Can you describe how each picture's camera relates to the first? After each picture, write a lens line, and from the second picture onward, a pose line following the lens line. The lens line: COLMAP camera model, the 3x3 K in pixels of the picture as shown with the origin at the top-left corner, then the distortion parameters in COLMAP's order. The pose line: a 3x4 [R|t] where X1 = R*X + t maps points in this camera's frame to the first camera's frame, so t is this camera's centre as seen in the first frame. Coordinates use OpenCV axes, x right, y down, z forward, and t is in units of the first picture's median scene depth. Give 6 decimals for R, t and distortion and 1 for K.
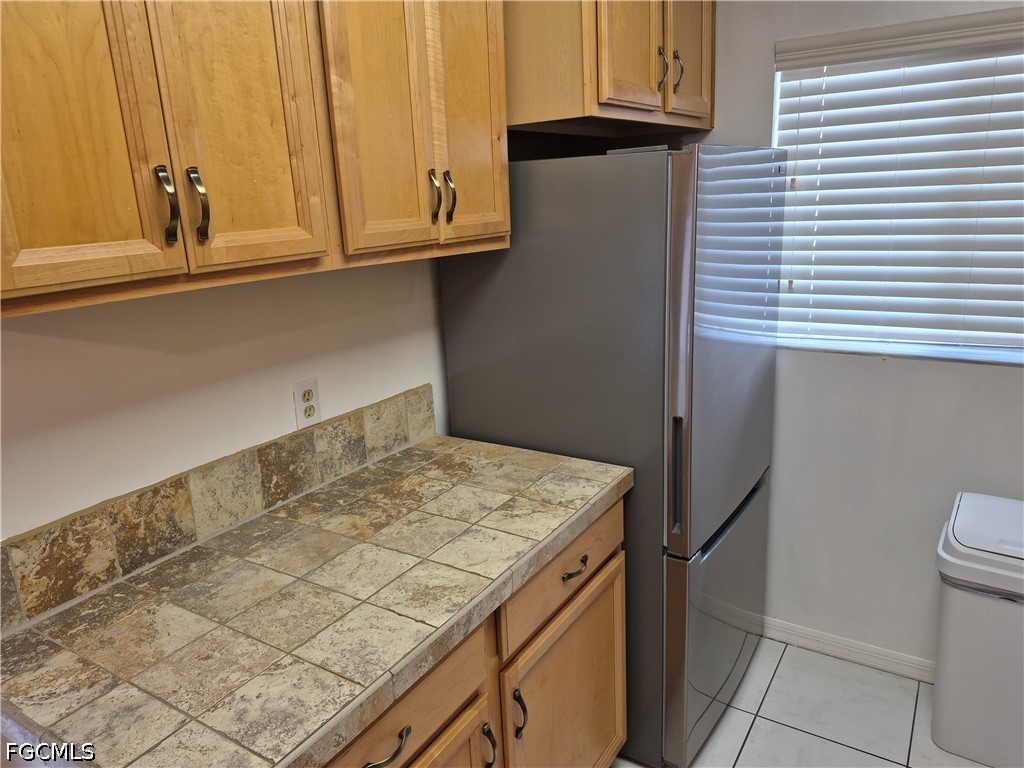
lens RADIAL K [[710.5, 0, 541.6], [0, 710.5, 380.8], [0, 0, 1]] dist [0.078349, -0.113392]
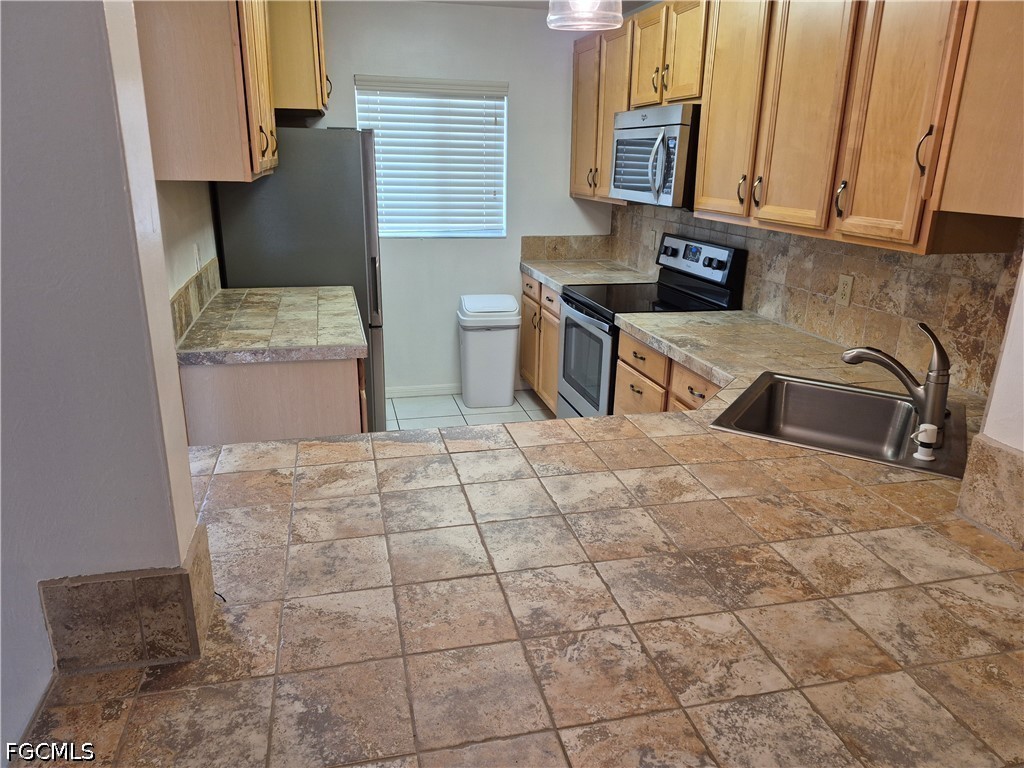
lens RADIAL K [[703.4, 0, 521.9], [0, 703.4, 380.9], [0, 0, 1]] dist [0.116324, -0.167922]
pose [[0.691257, -0.166719, 0.703113, -1.293393], [0.139724, 0.985496, 0.096308, 0.335126], [-0.708972, 0.031668, 0.704526, -0.992550]]
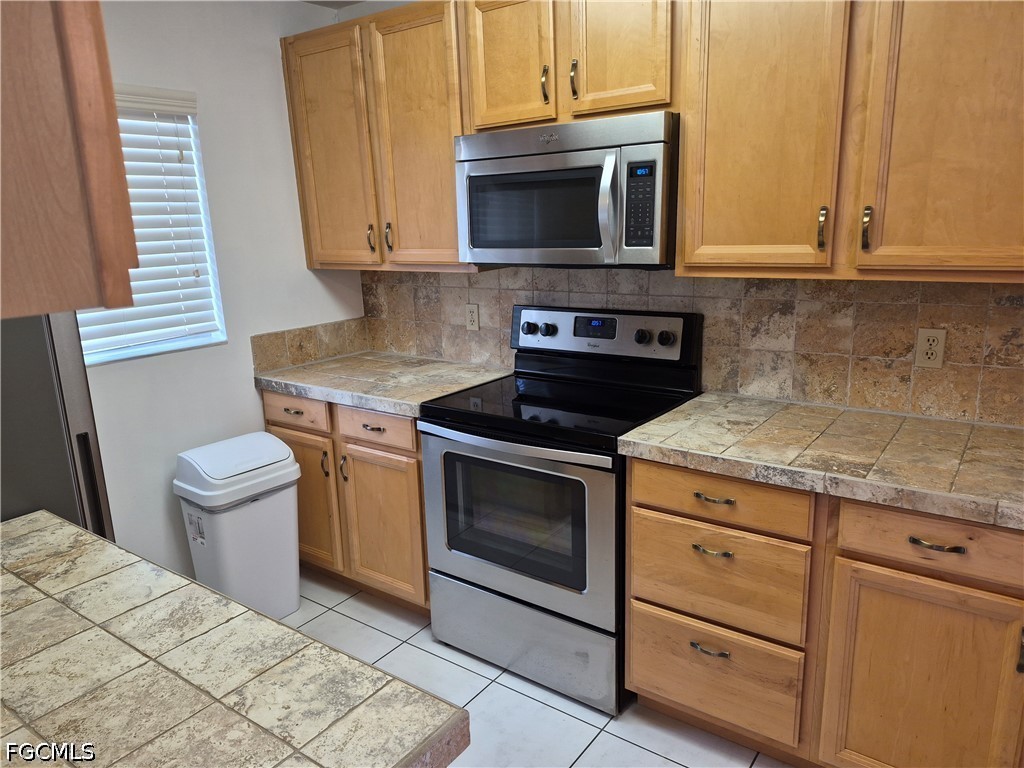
lens RADIAL K [[707.0, 0, 498.8], [0, 707.0, 385.6], [0, 0, 1]] dist [0.078396, -0.082631]
pose [[0.089014, -0.194810, 0.976793, -0.850024], [0.283892, 0.944970, 0.162593, -0.010808], [-0.954716, 0.262831, 0.139420, 0.372512]]
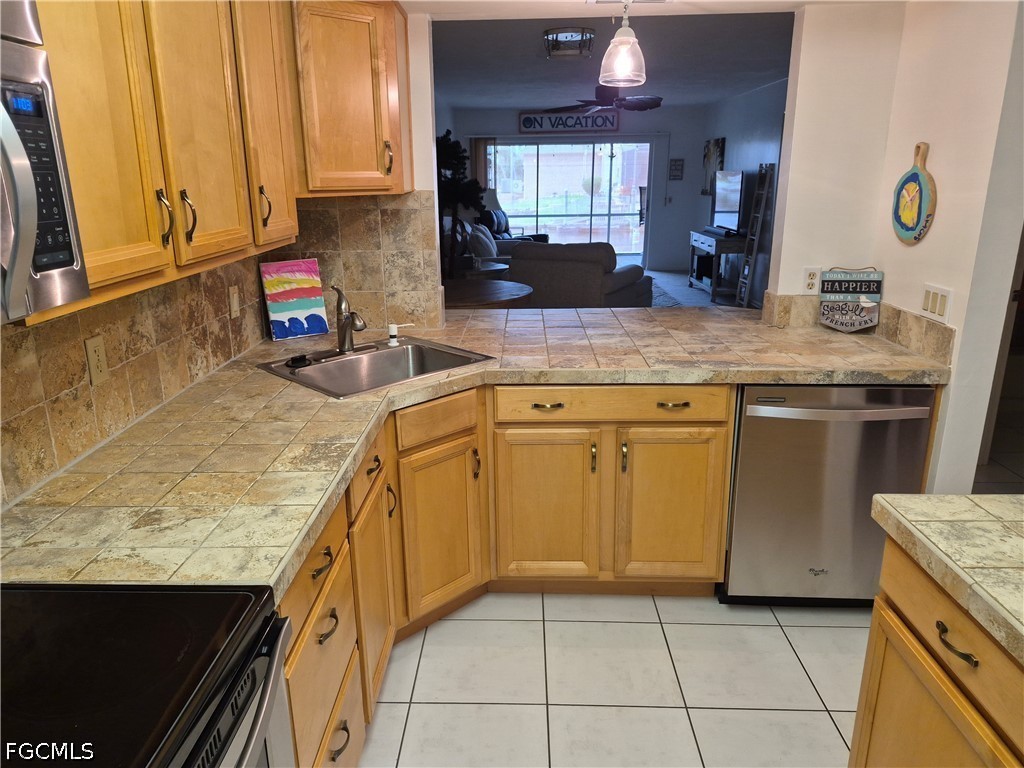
lens RADIAL K [[707.0, 0, 498.8], [0, 707.0, 385.6], [0, 0, 1]] dist [0.078396, -0.082631]
pose [[-0.870302, 0.189104, -0.454767, 0.626187], [-0.081774, 0.855056, 0.512047, -0.250281], [0.485682, 0.482824, -0.728693, 0.979611]]
